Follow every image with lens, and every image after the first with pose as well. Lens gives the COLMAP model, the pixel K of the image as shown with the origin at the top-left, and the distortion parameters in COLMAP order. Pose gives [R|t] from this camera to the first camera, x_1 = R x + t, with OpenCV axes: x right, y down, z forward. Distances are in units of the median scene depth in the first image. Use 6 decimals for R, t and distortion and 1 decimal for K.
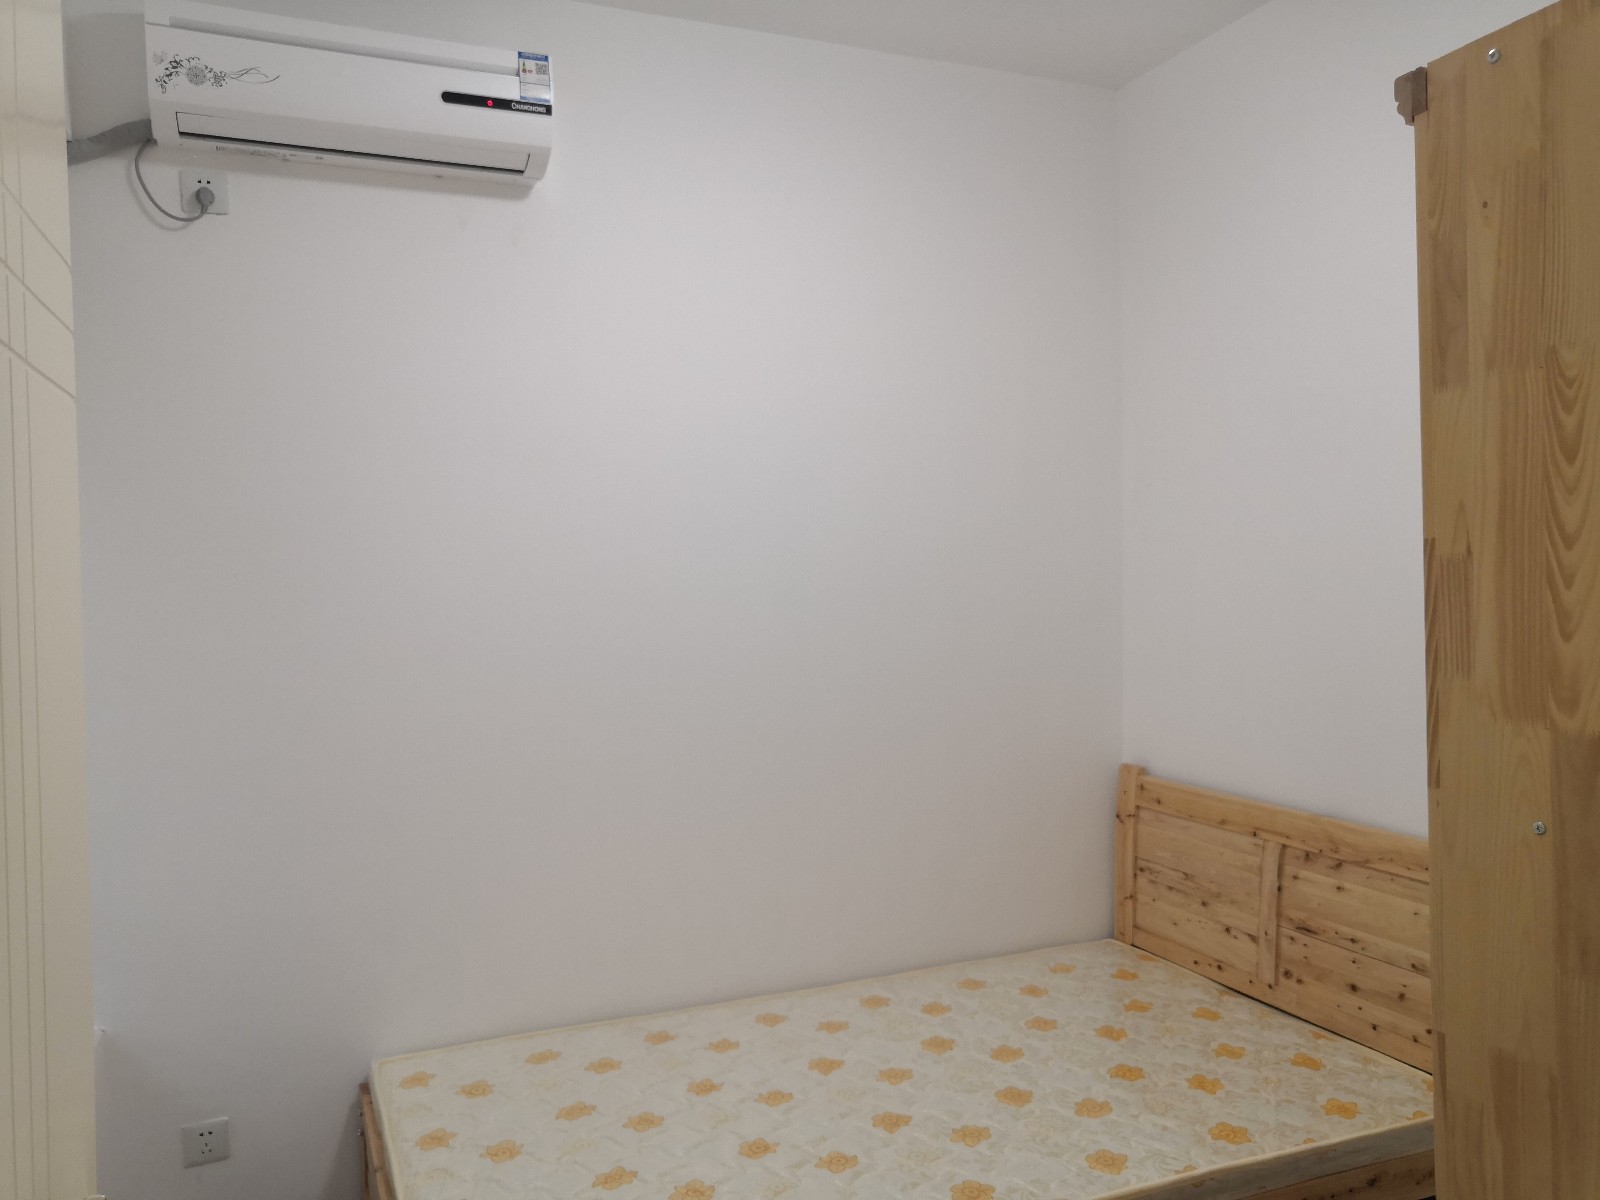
lens RADIAL K [[1255.3, 0, 797.1], [0, 1255.3, 600.2], [0, 0, 1]] dist [-0.014864, 0.030249]
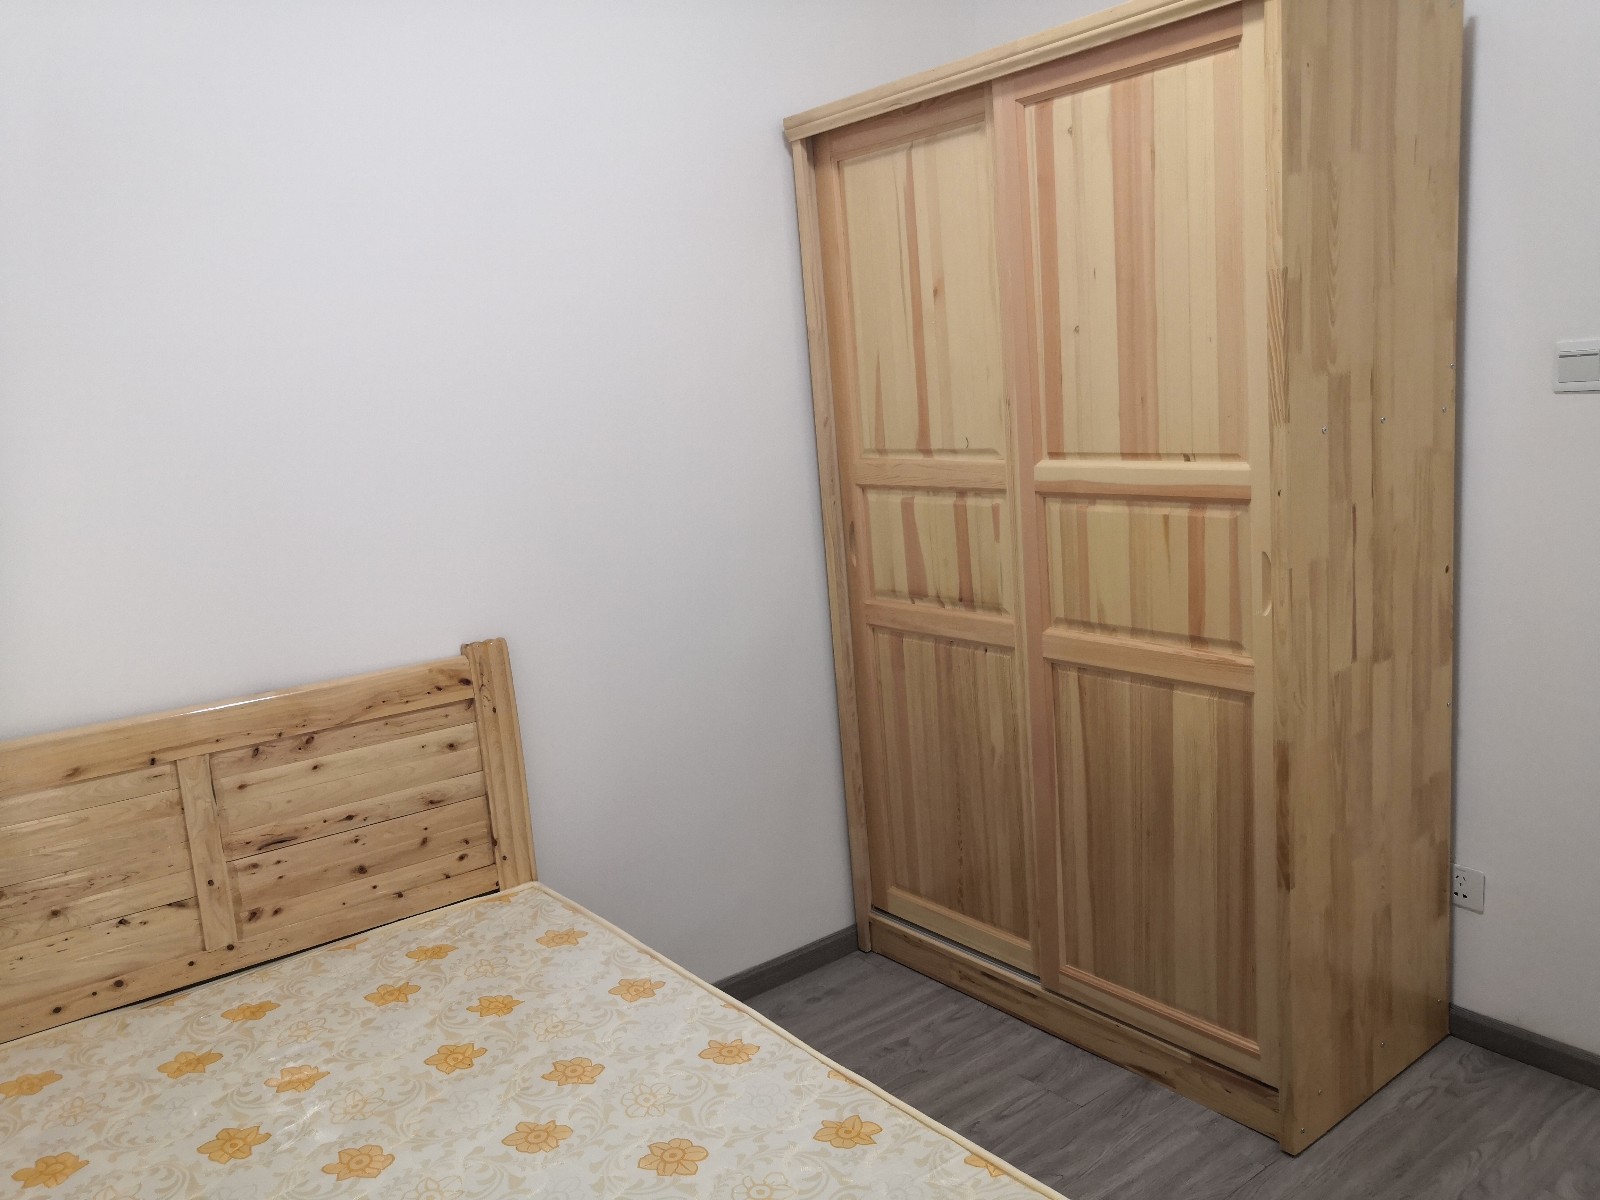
lens RADIAL K [[1255.3, 0, 795.2], [0, 1255.3, 600.8], [0, 0, 1]] dist [-0.014864, 0.030249]
pose [[-0.251917, -0.132666, 0.958612, -0.403090], [0.092901, 0.982669, 0.160409, 0.023951], [-0.963279, 0.129466, -0.235226, 0.878290]]
